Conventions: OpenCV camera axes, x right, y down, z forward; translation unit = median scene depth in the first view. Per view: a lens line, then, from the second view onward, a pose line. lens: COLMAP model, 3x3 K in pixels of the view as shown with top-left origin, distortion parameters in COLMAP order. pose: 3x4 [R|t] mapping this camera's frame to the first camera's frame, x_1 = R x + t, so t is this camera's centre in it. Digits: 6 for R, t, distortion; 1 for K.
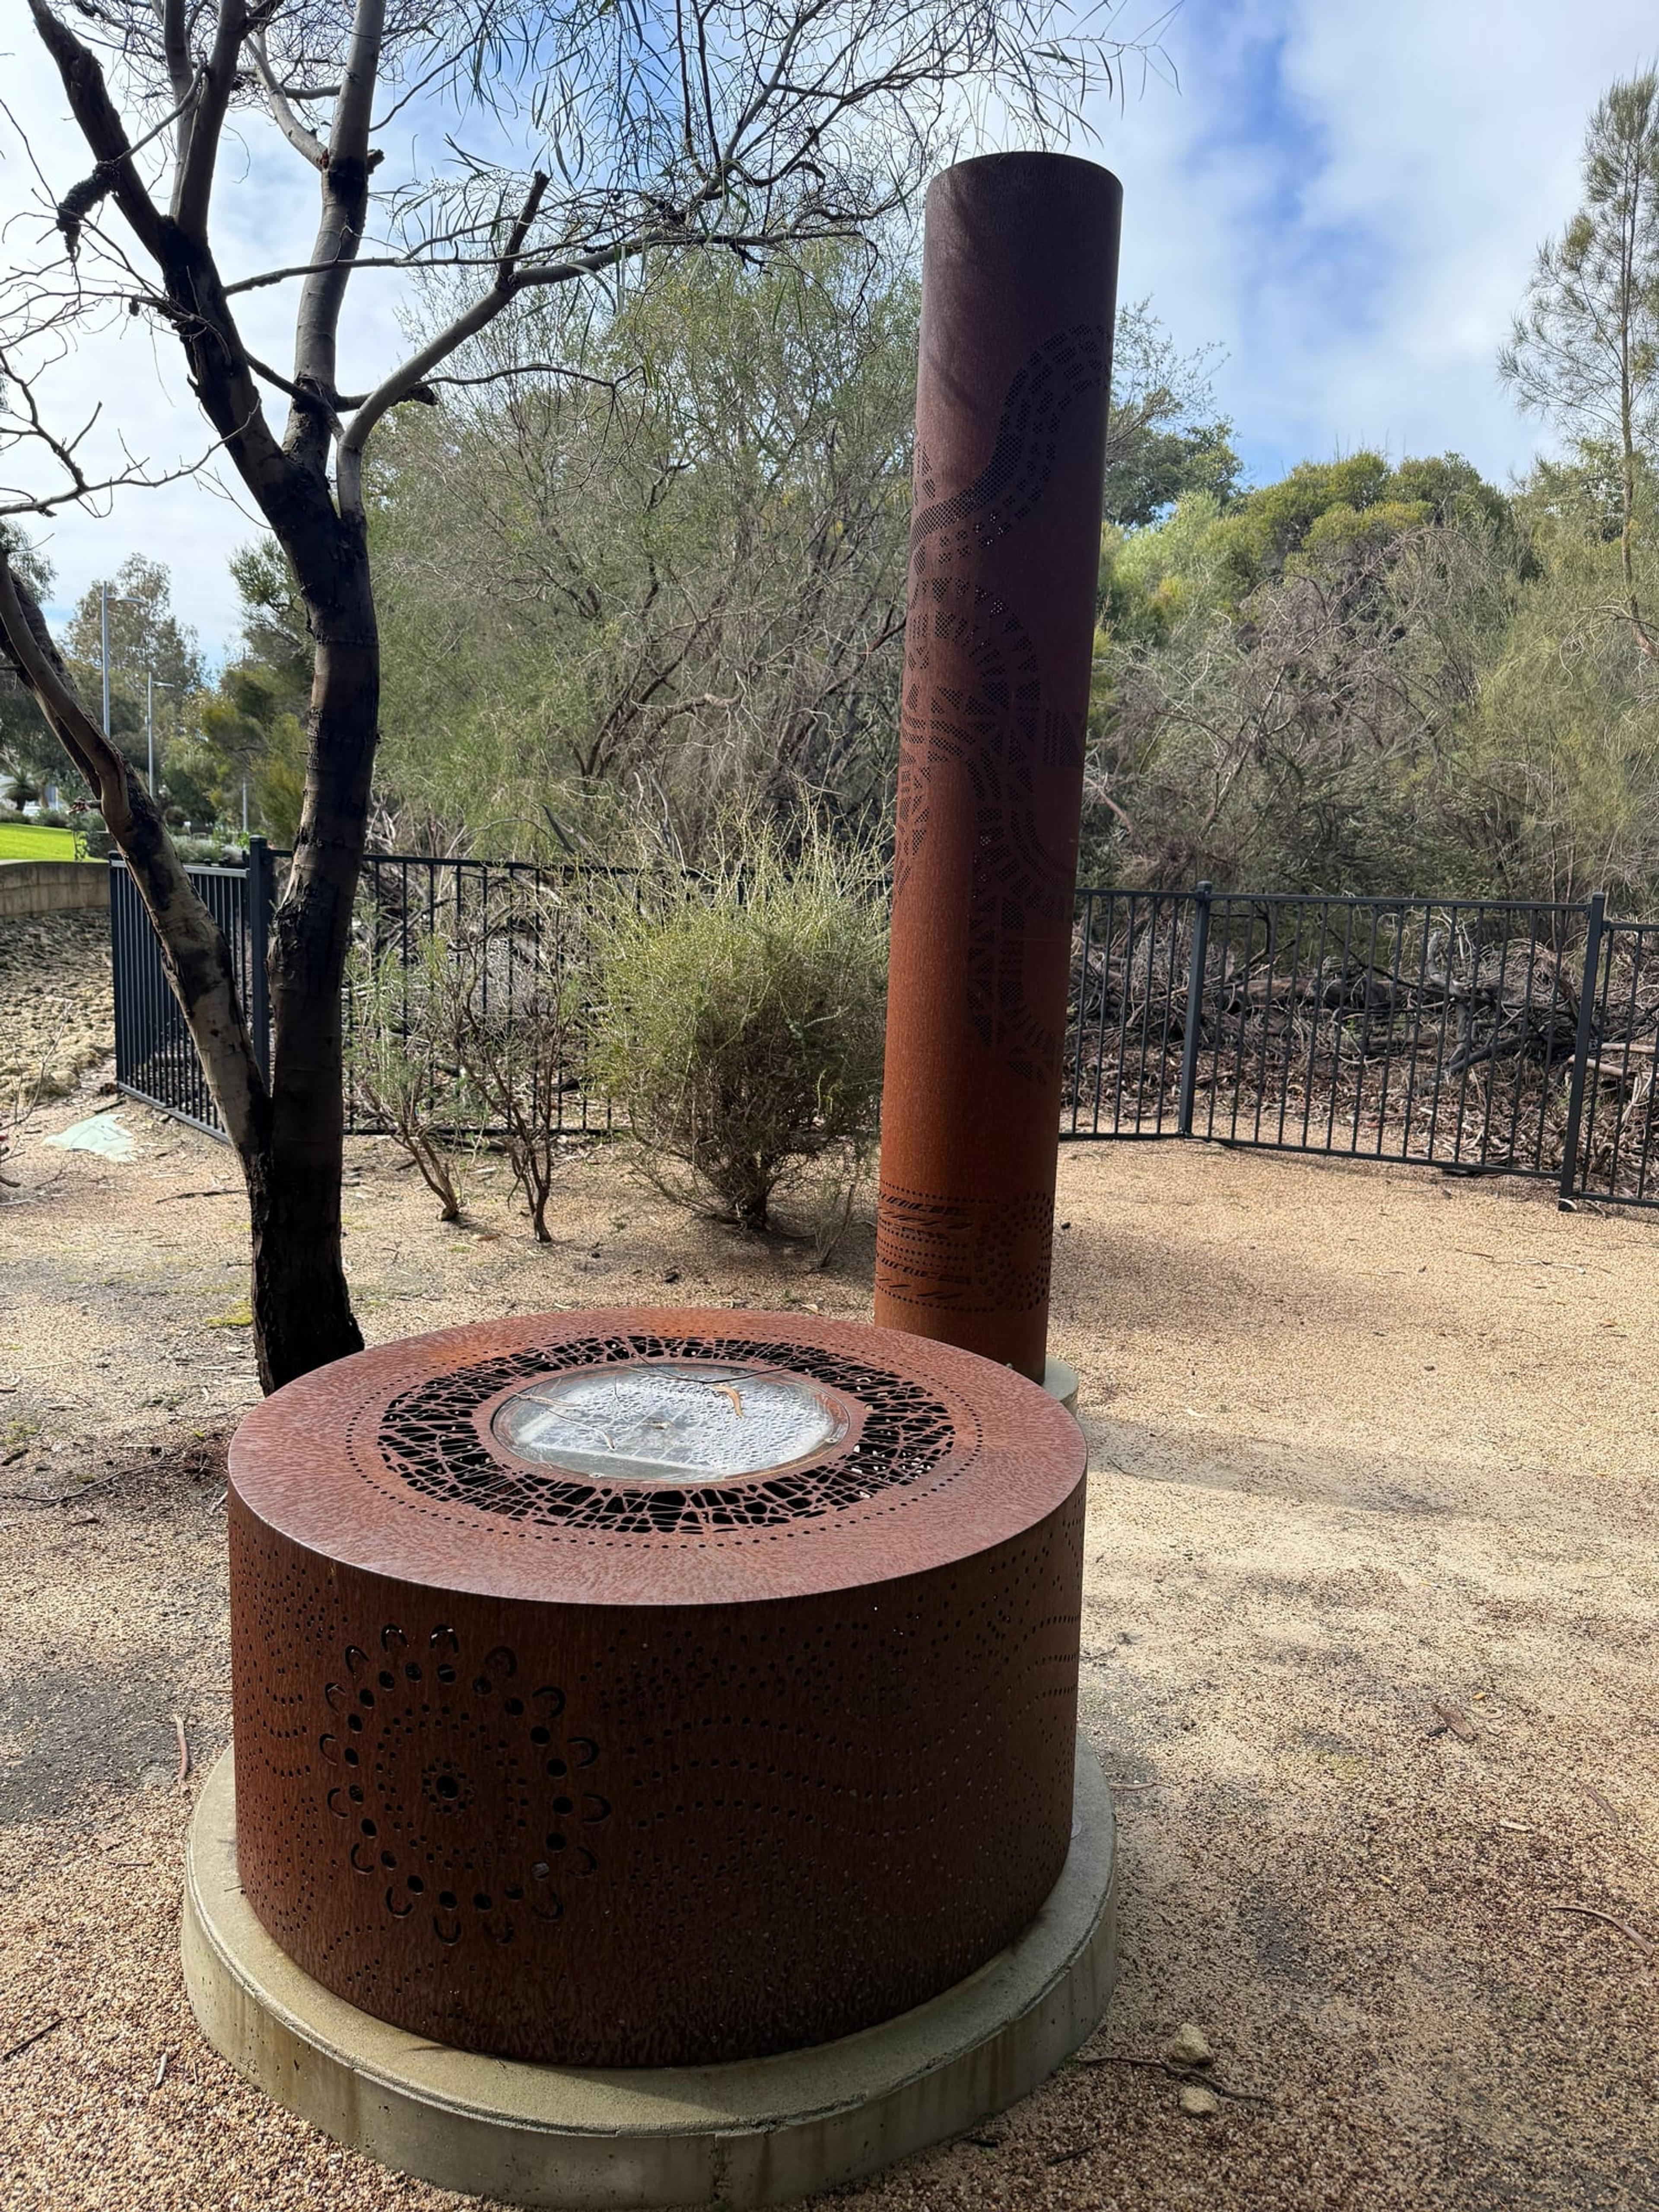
lens RADIAL K [[1482.0, 0, 829.5], [0, 1482.0, 1106.0], [0, 0, 1]] dist [0.130064, -0.222360]
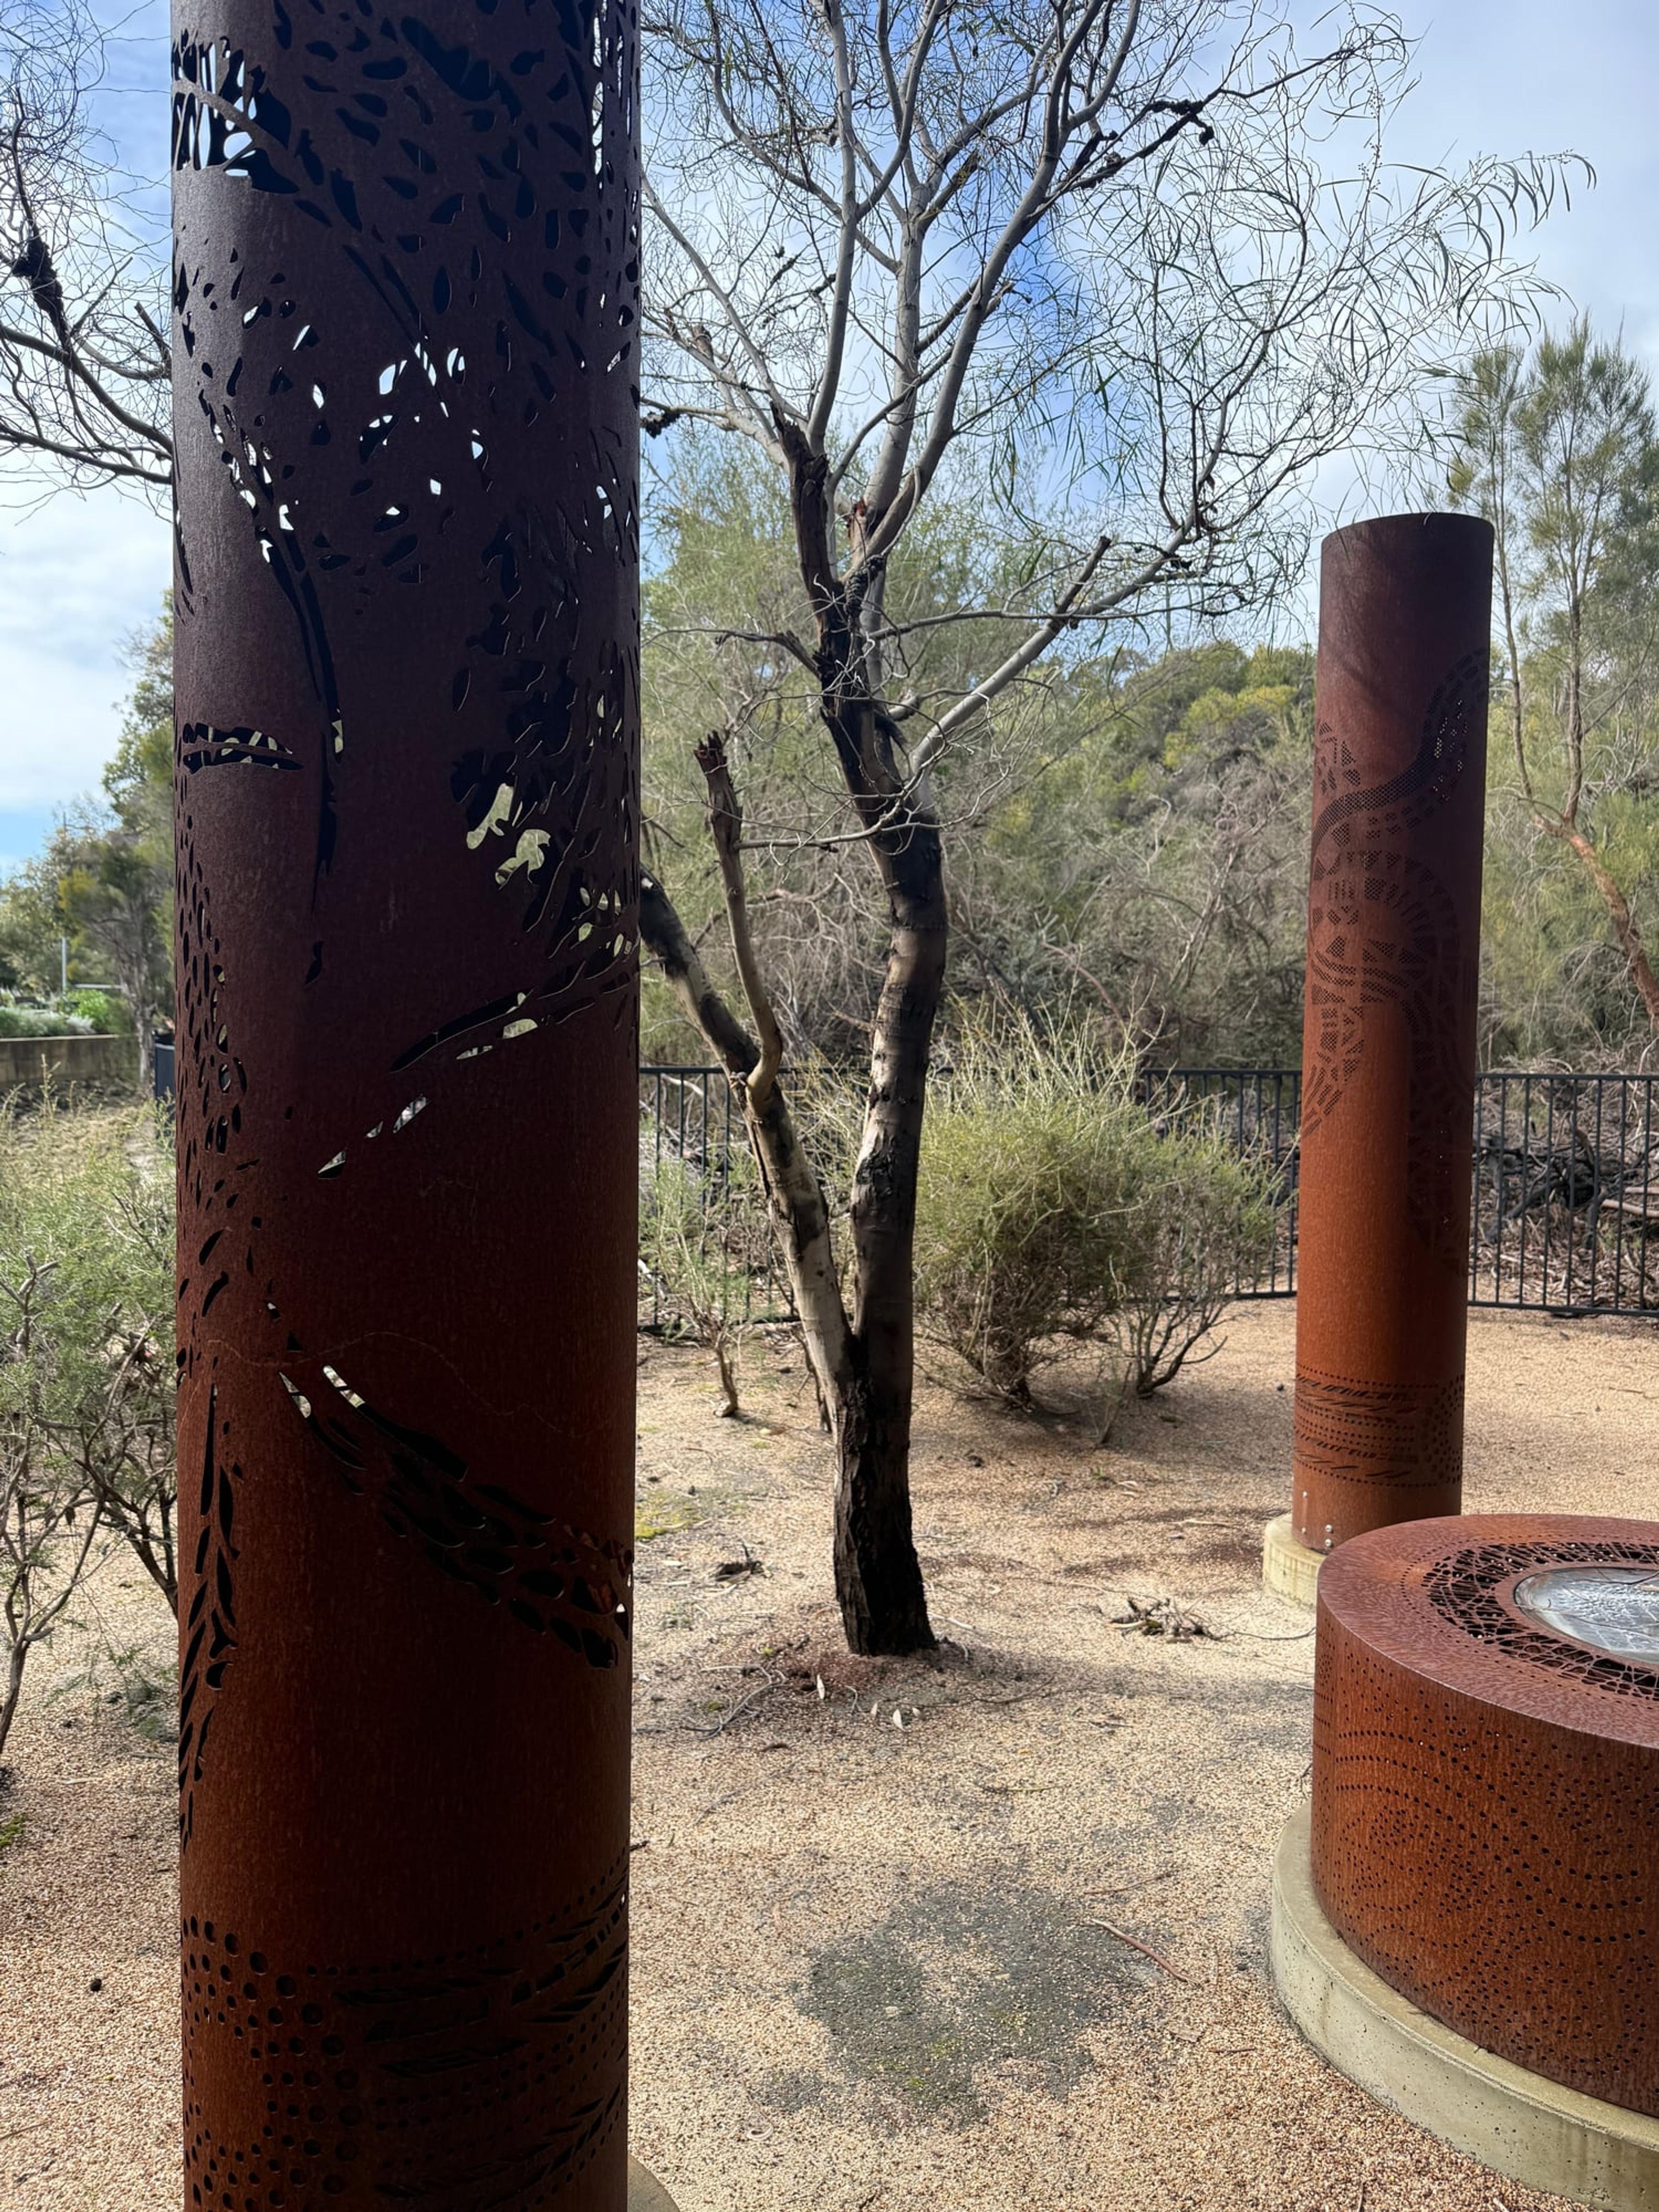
lens RADIAL K [[1482.0, 0, 829.5], [0, 1482.0, 1106.0], [0, 0, 1]] dist [0.130064, -0.222360]
pose [[0.991049, -0.035530, 0.128682, -0.316948], [0.047327, 0.994834, -0.089807, -0.042839], [-0.124827, 0.095093, 0.987611, -0.055200]]
